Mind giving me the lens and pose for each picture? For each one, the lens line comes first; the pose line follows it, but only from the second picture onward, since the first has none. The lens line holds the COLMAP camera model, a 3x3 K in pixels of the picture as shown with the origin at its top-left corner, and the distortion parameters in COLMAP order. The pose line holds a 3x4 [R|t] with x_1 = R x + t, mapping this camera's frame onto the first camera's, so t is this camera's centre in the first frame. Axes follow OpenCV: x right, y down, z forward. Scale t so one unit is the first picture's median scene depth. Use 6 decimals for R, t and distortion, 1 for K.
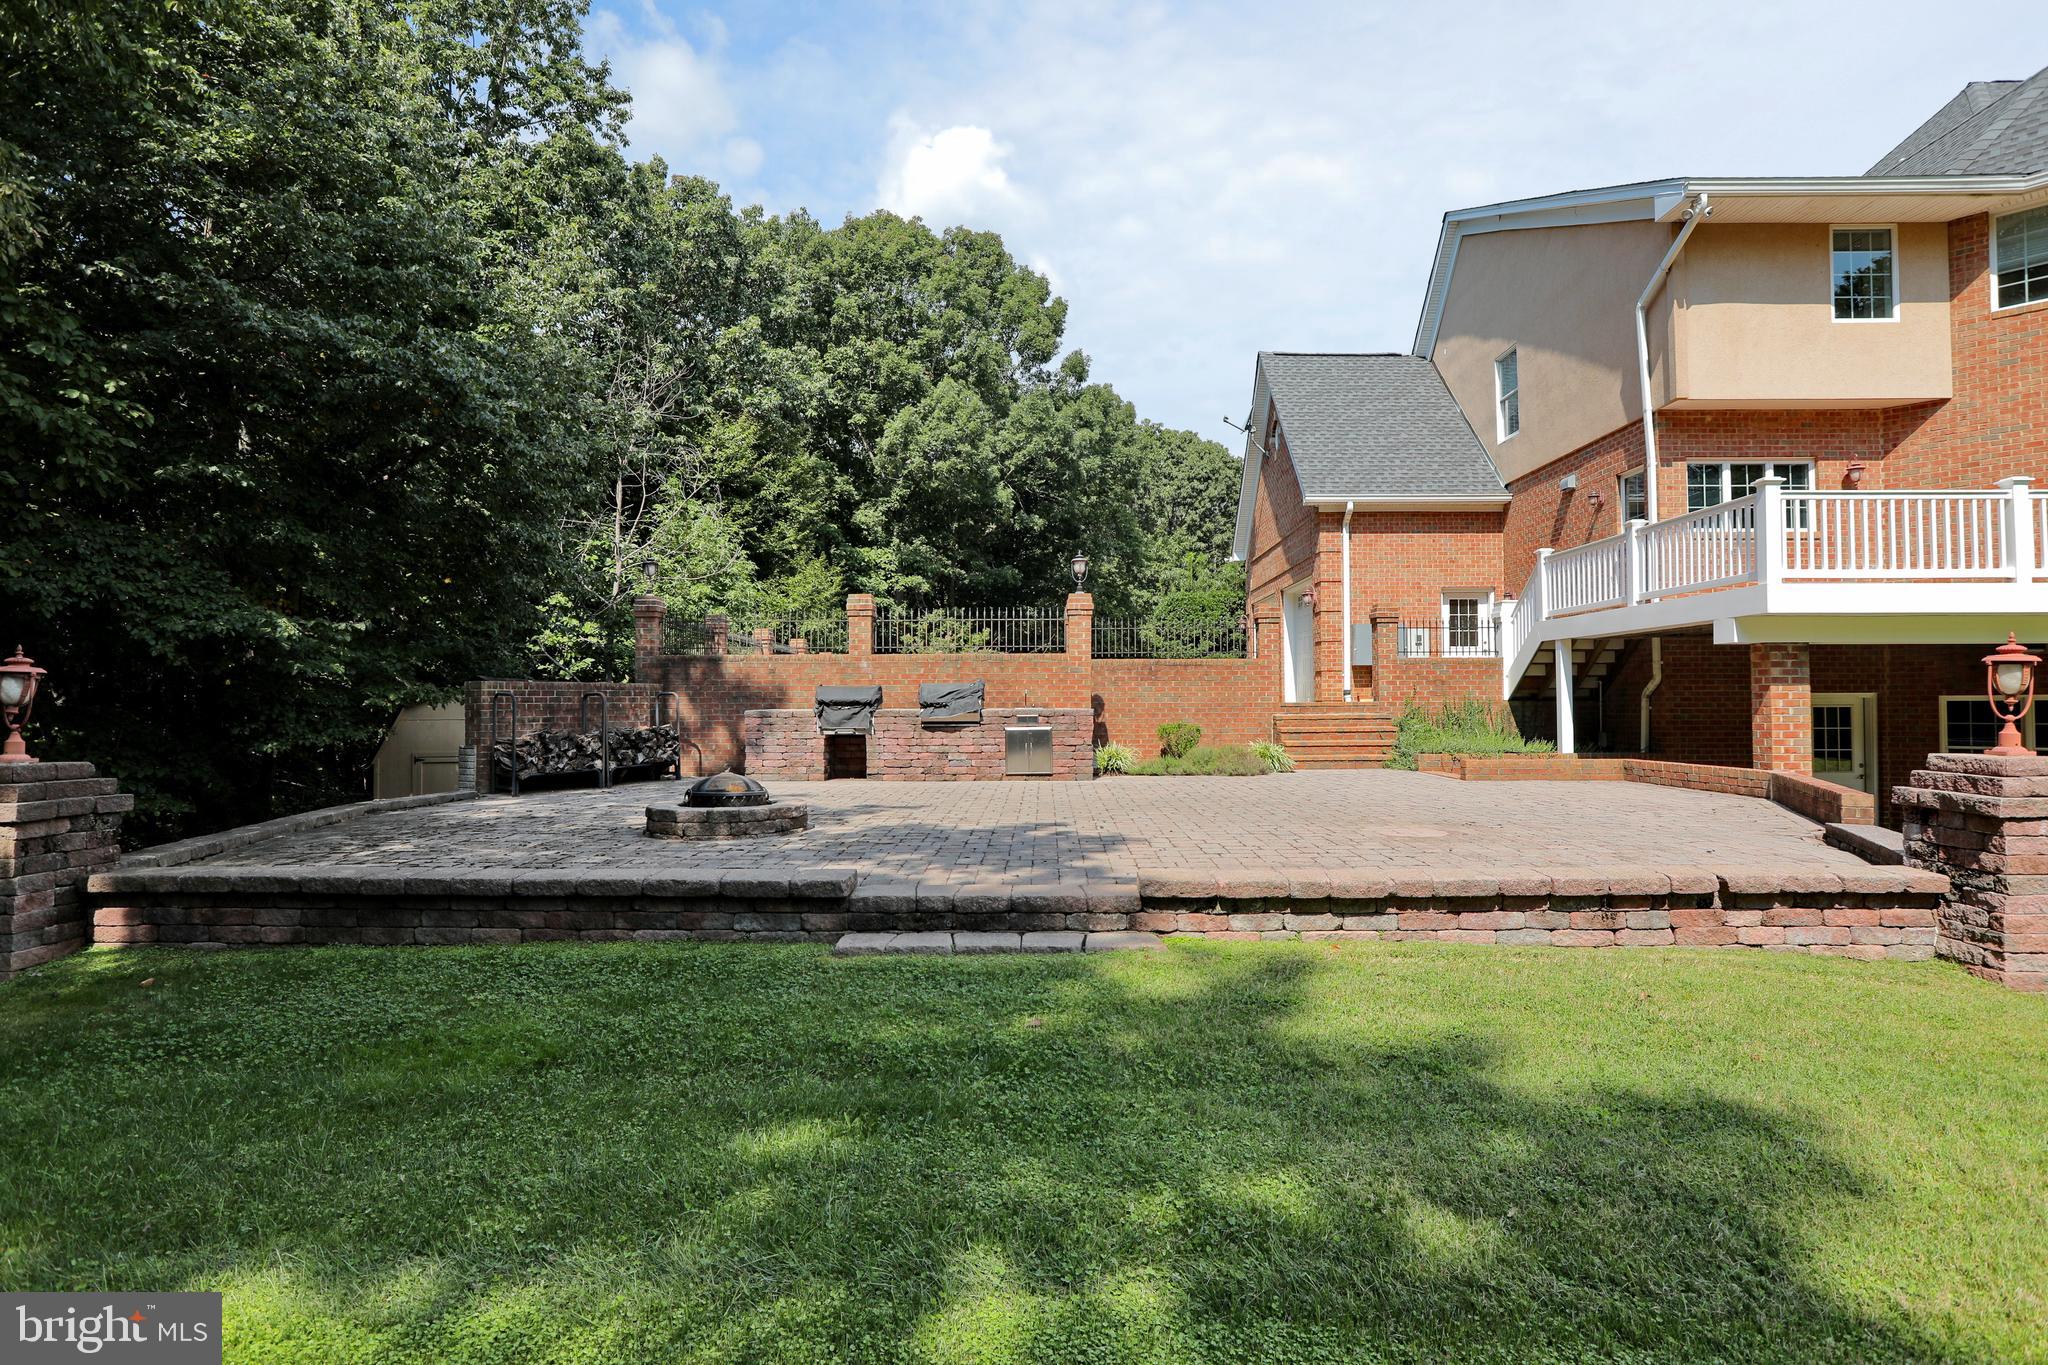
lens RADIAL K [[1080.7, 0, 1031.6], [0, 1080.7, 686.9], [0, 0, 1]] dist [-0.022044, 0.002137]
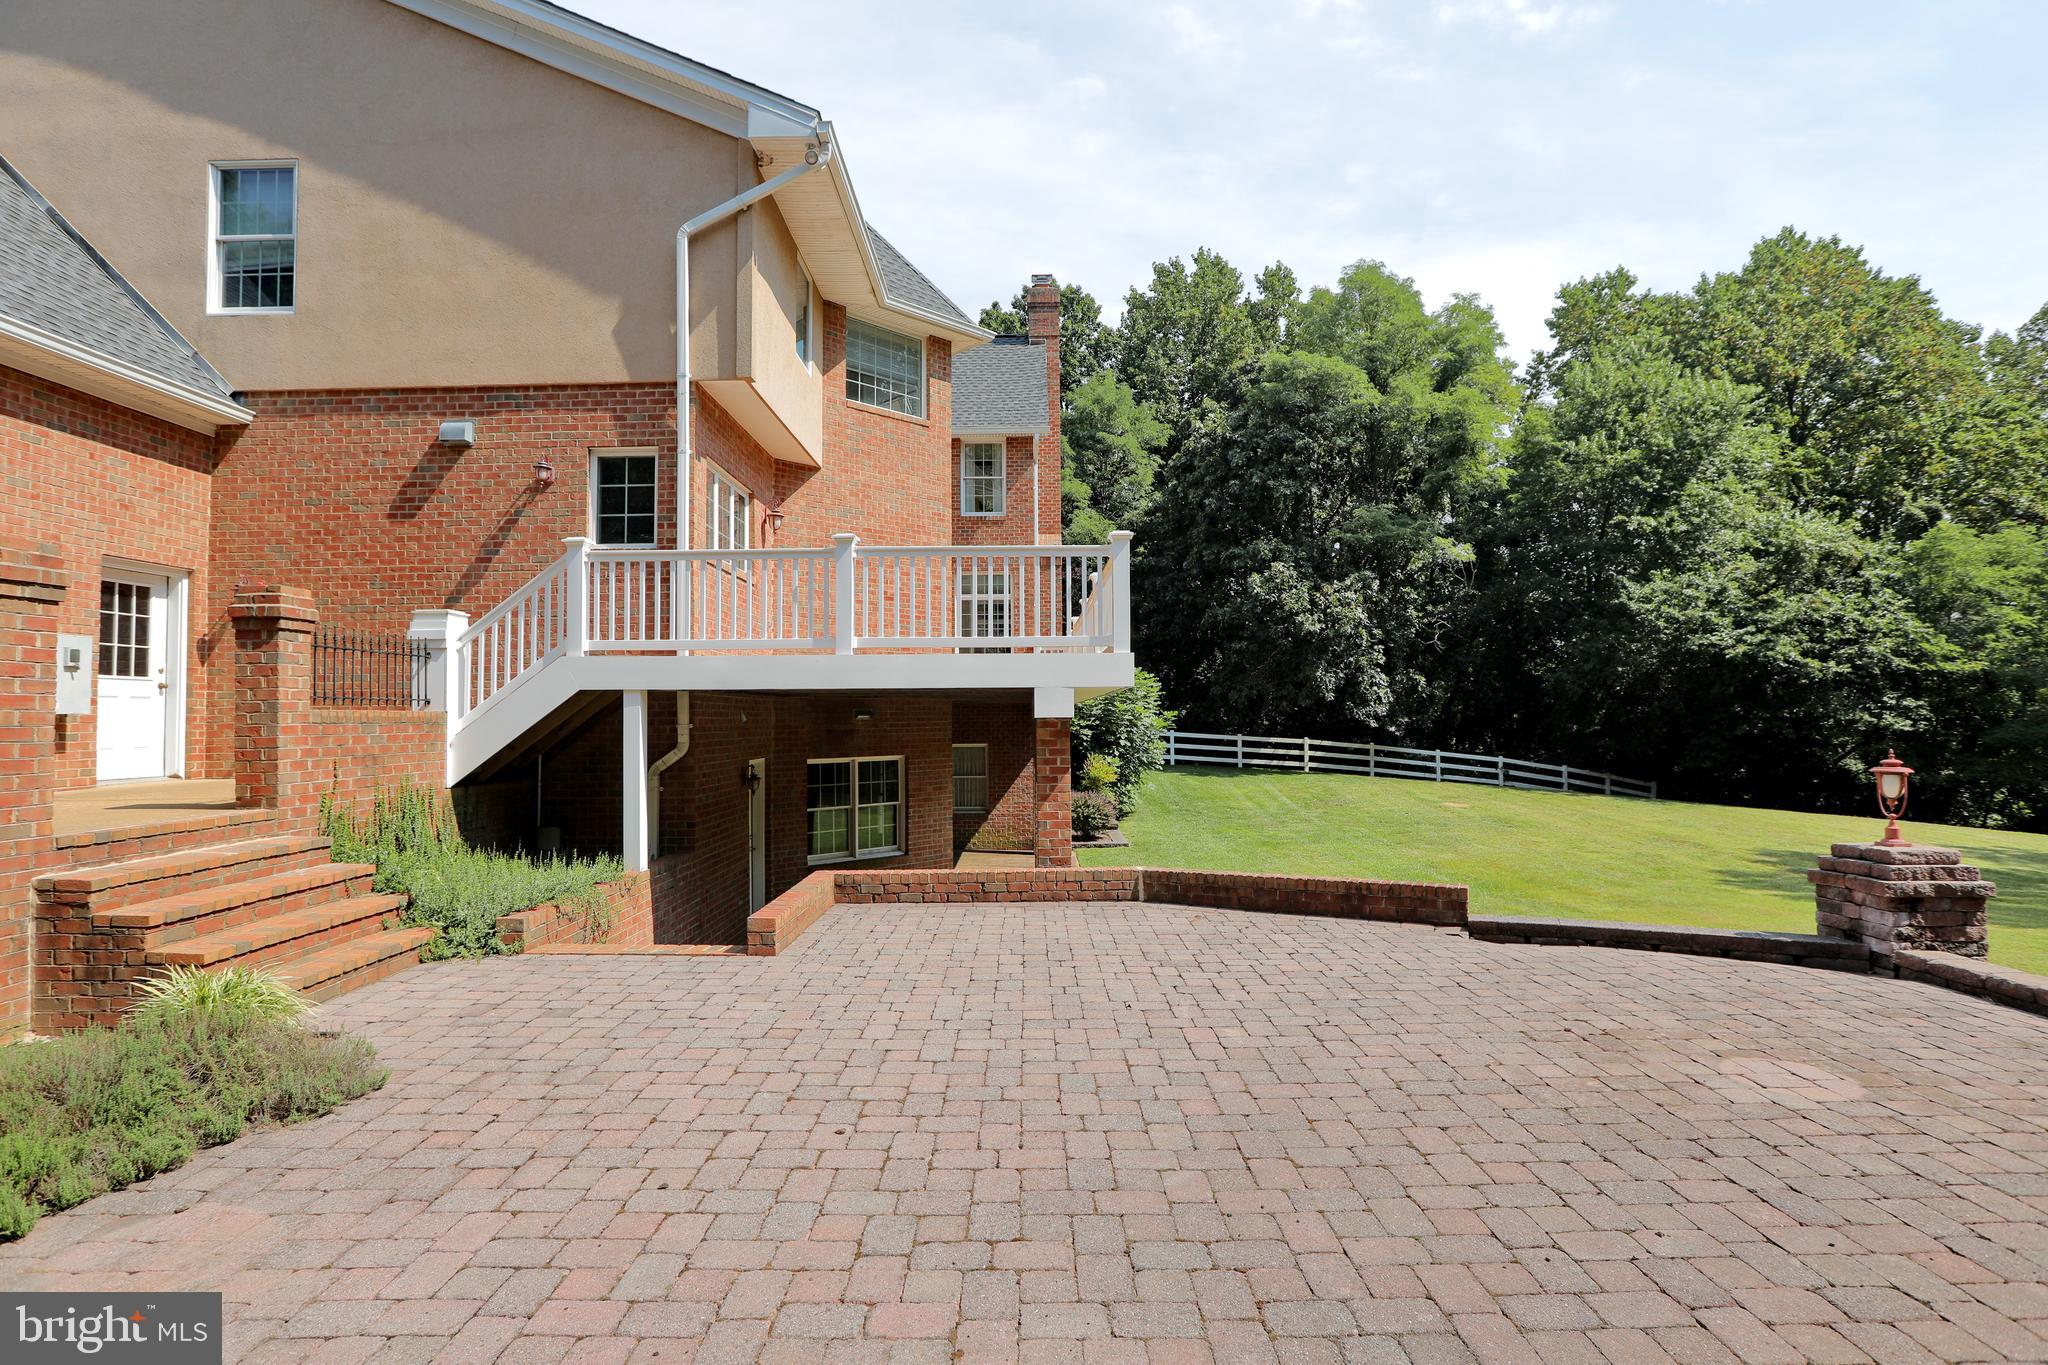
lens RADIAL K [[1004.9, 0, 1025.6], [0, 1004.9, 687.1], [0, 0, 1]] dist [-0.028565, 0.001158]
pose [[-0.013090, 0.034151, 0.999331, -0.084008], [-0.010045, 0.999362, -0.034284, -0.025078], [-0.999864, -0.010487, -0.012738, 0.702550]]
